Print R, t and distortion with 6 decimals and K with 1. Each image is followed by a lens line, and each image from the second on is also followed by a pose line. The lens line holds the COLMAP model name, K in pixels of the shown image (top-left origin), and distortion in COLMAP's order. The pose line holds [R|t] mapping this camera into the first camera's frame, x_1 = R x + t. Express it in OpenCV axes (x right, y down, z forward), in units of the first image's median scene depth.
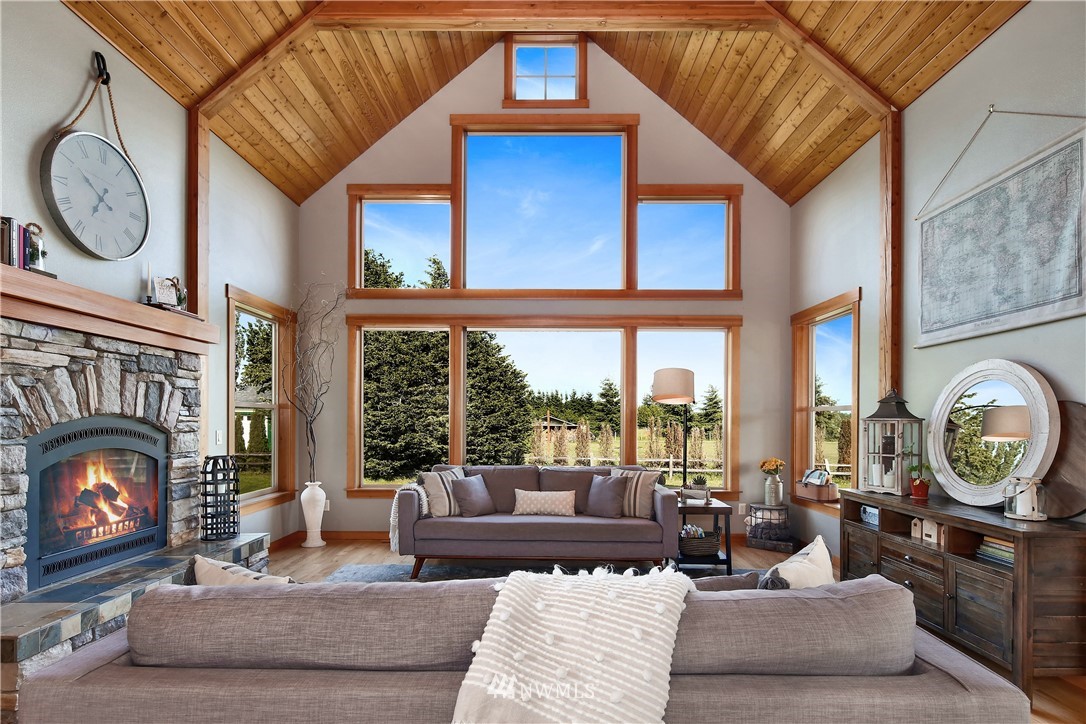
lens RADIAL K [[530.7, 0, 543.5], [0, 530.7, 368.7], [0, 0, 1]] dist [0.002906, -0.001854]
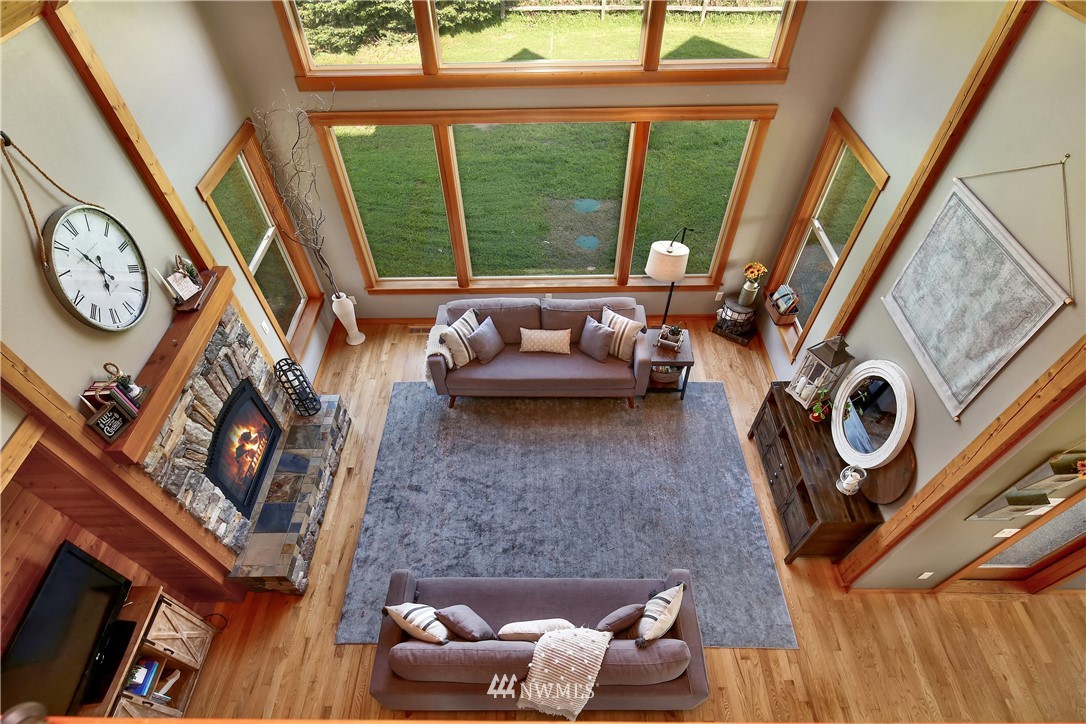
lens RADIAL K [[586.1, 0, 544.3], [0, 586.1, 402.7], [0, 0, 1]] dist [-0.004414, -0.000480]
pose [[0.999901, -0.013827, -0.002452, 0.000700], [0.010079, 0.585076, 0.810915, -0.733786], [-0.009778, -0.810860, 0.585158, 0.100246]]
